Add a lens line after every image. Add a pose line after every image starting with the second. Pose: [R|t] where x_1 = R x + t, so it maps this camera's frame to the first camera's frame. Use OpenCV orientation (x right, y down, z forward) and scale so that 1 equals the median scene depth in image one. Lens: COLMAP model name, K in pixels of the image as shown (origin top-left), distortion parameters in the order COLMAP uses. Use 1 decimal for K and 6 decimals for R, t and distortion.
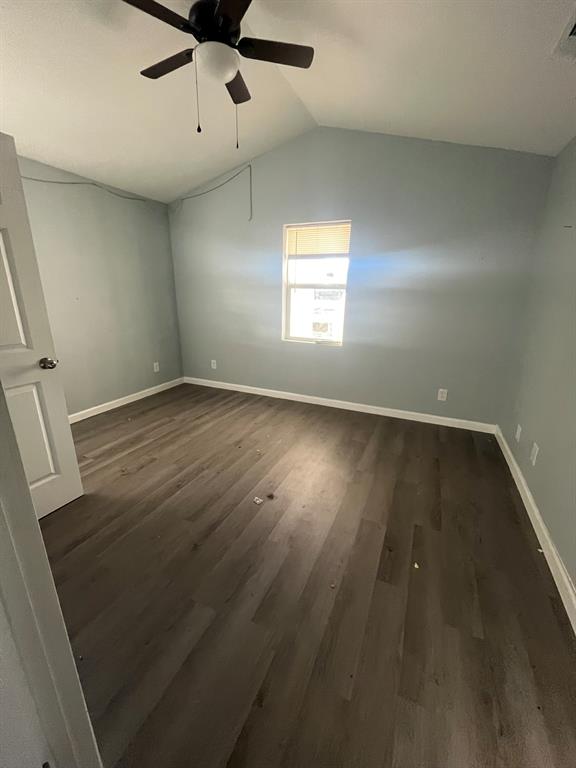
lens RADIAL K [[310.3, 0, 288.0], [0, 310.3, 384.0], [0, 0, 1]] dist [-0.002056, 0.000287]
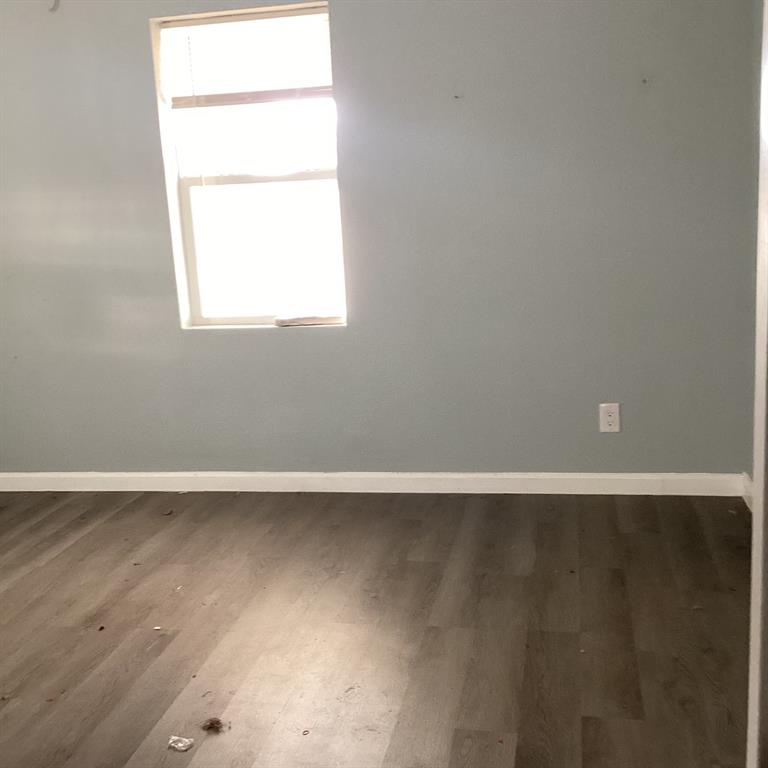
lens RADIAL K [[921.7, 0, 384.0], [0, 921.7, 384.0], [0, 0, 1]] dist [0.139394, -0.279661]
pose [[0.971055, -0.115102, 0.209292, -0.034465], [0.135430, 0.987091, -0.085499, 0.064680], [-0.196749, 0.111368, 0.974108, -0.133137]]
